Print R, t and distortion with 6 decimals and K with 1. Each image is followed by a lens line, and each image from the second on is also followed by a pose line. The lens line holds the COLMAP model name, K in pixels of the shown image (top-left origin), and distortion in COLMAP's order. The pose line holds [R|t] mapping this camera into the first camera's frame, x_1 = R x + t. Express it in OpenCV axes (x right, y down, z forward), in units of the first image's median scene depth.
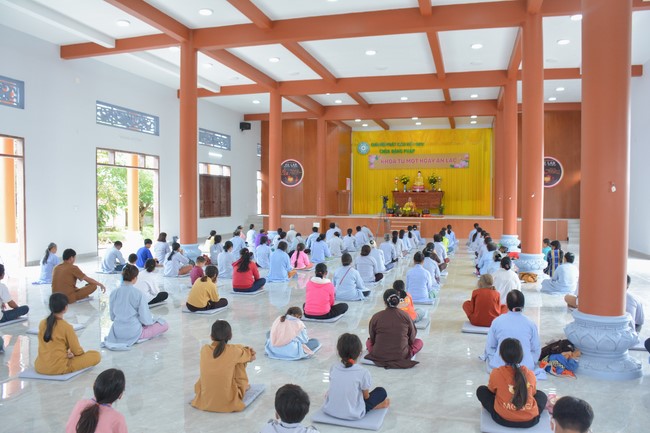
lens RADIAL K [[516.8, 0, 328.5], [0, 516.8, 211.0], [0, 0, 1]] dist [-0.119282, 0.070178]
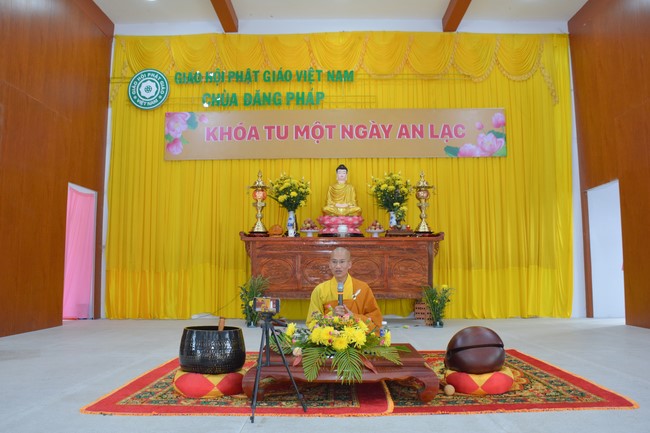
lens RADIAL K [[516.8, 0, 323.7], [0, 516.8, 217.0], [0, 0, 1]] dist [-0.119282, 0.070178]
pose [[0.968809, 0.020790, 0.246937, 0.096717], [0.010483, 0.992145, -0.124656, -0.013644], [-0.247589, 0.123357, 0.960980, 0.726118]]
